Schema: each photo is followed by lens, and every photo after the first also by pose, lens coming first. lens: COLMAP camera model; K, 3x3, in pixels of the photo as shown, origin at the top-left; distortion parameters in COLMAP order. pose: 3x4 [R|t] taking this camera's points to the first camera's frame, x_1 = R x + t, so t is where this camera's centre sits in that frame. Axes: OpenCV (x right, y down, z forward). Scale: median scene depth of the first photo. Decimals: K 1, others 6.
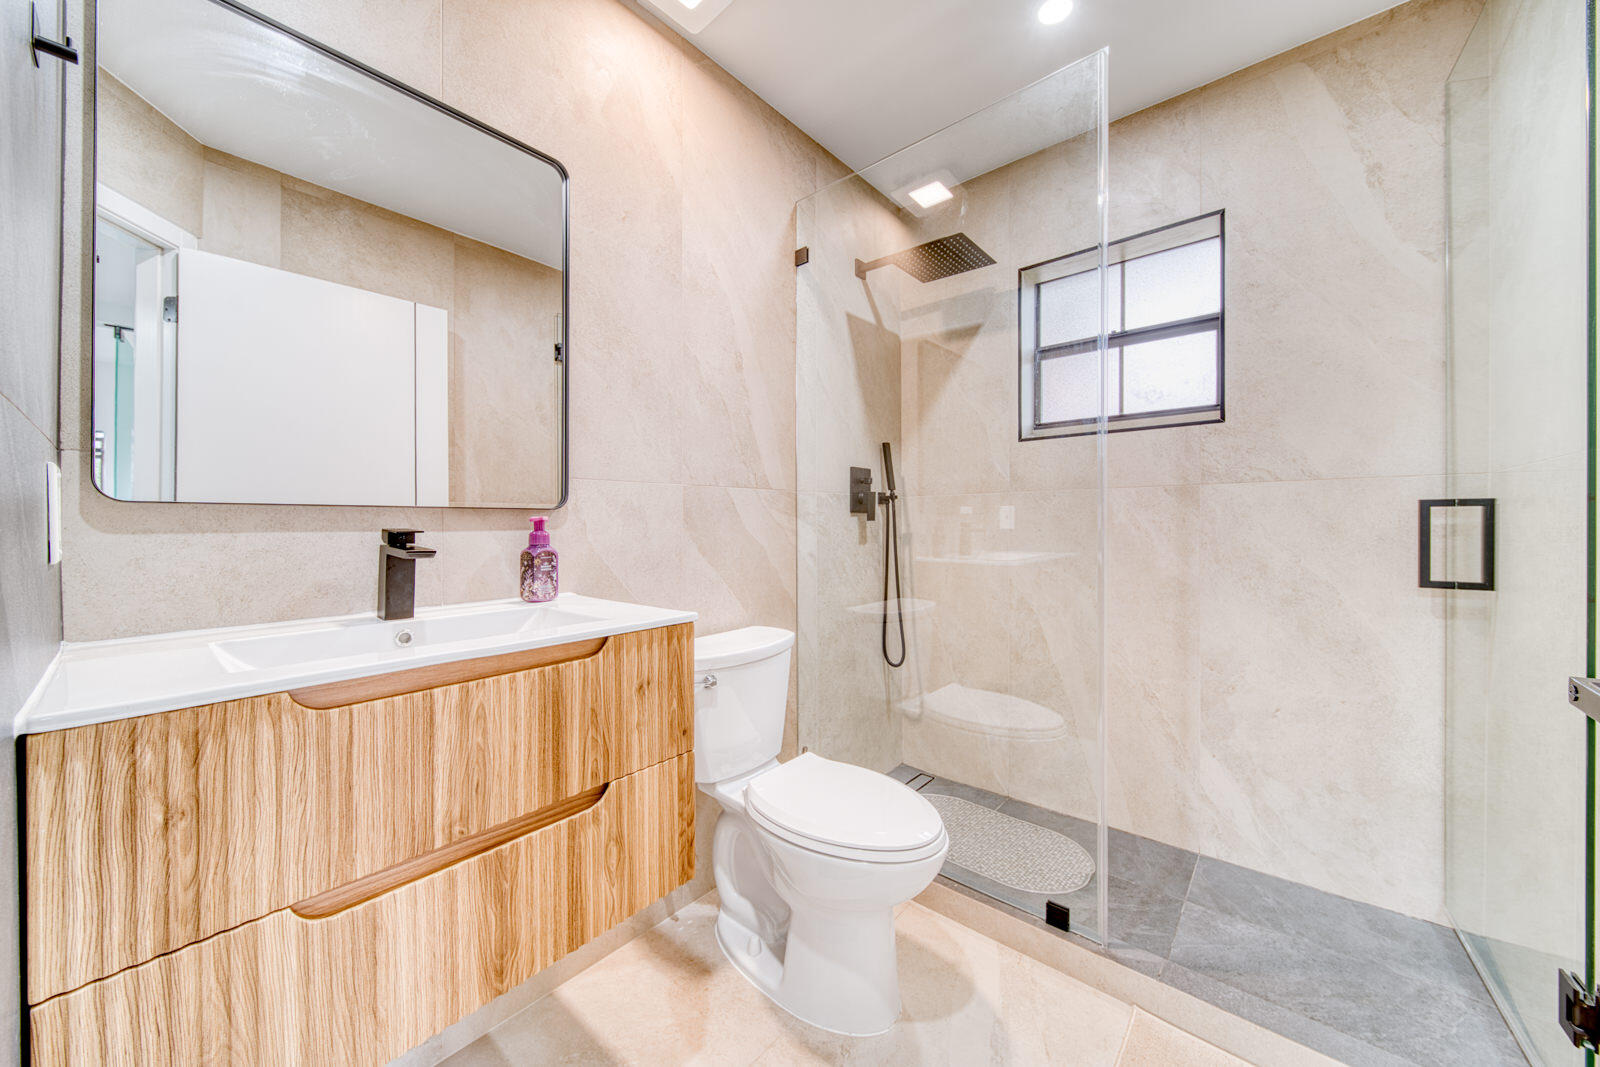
lens RADIAL K [[573.5, 0, 796.0], [0, 573.5, 517.5], [0, 0, 1]] dist [0.000761, -0.000115]
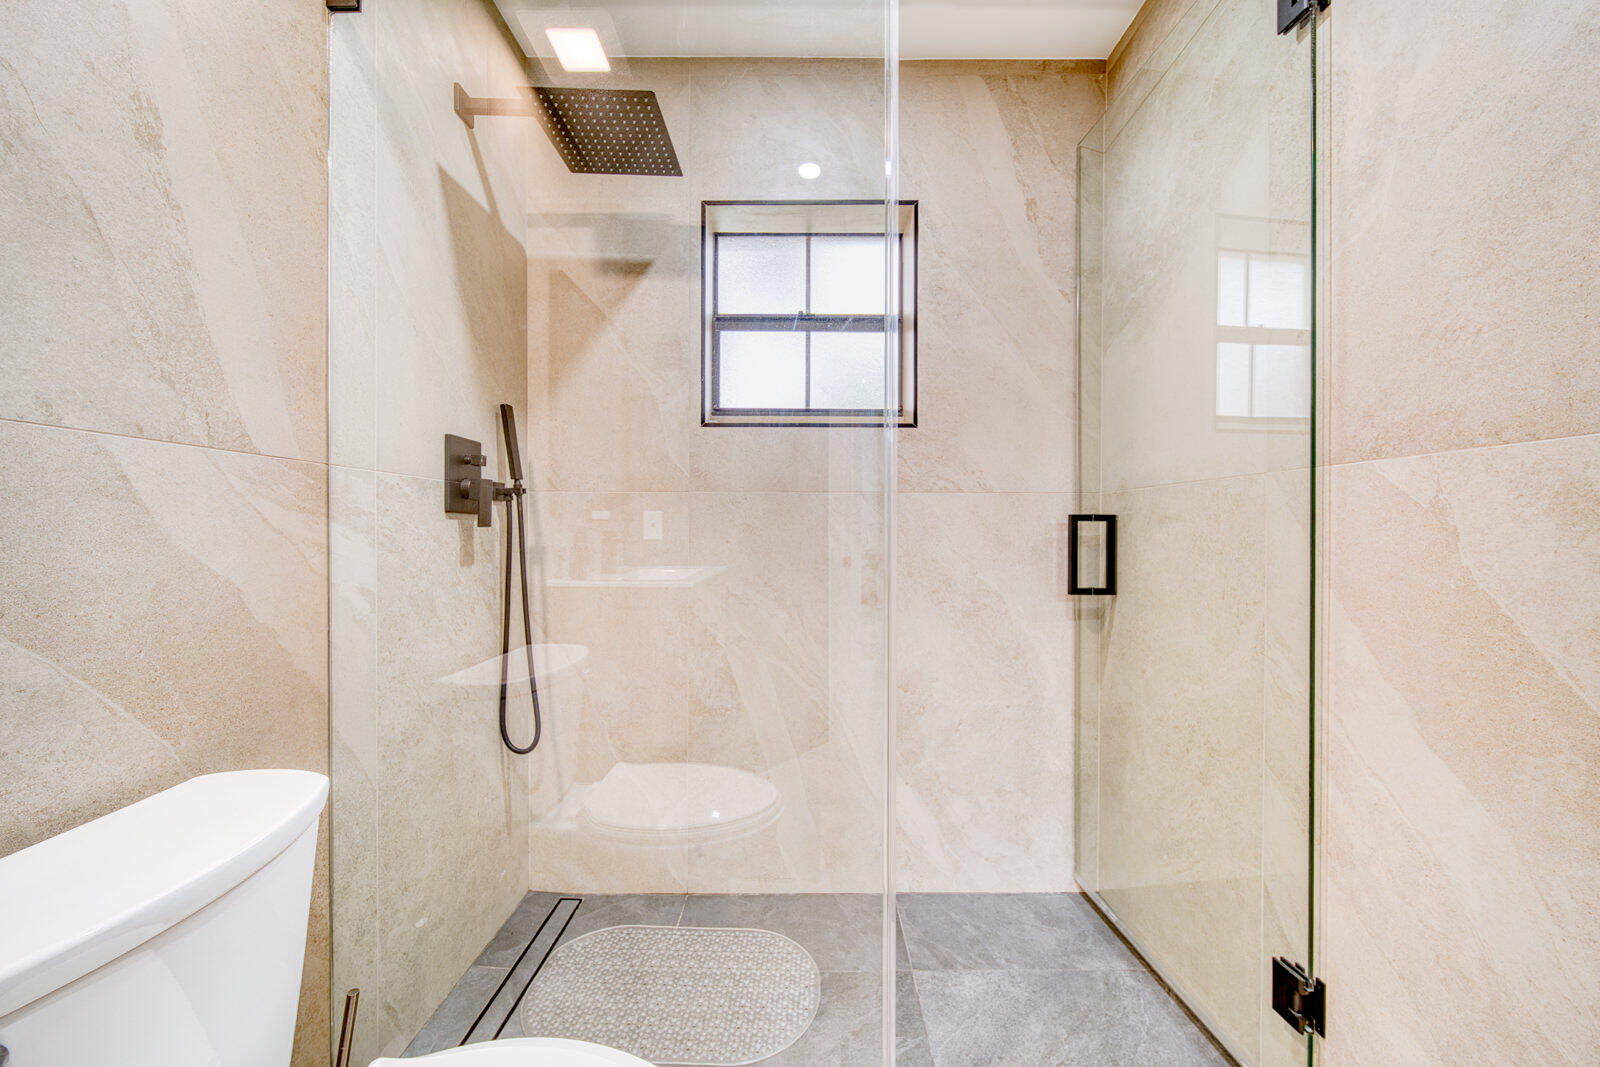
lens RADIAL K [[580.4, 0, 803.9], [0, 580.4, 537.6], [0, 0, 1]] dist [-0.000167, -0.000032]
pose [[0.759811, 0.001196, 0.650143, -0.012220], [-0.015278, 0.999755, 0.016016, 0.002110], [-0.649965, -0.022101, 0.759643, 0.328858]]
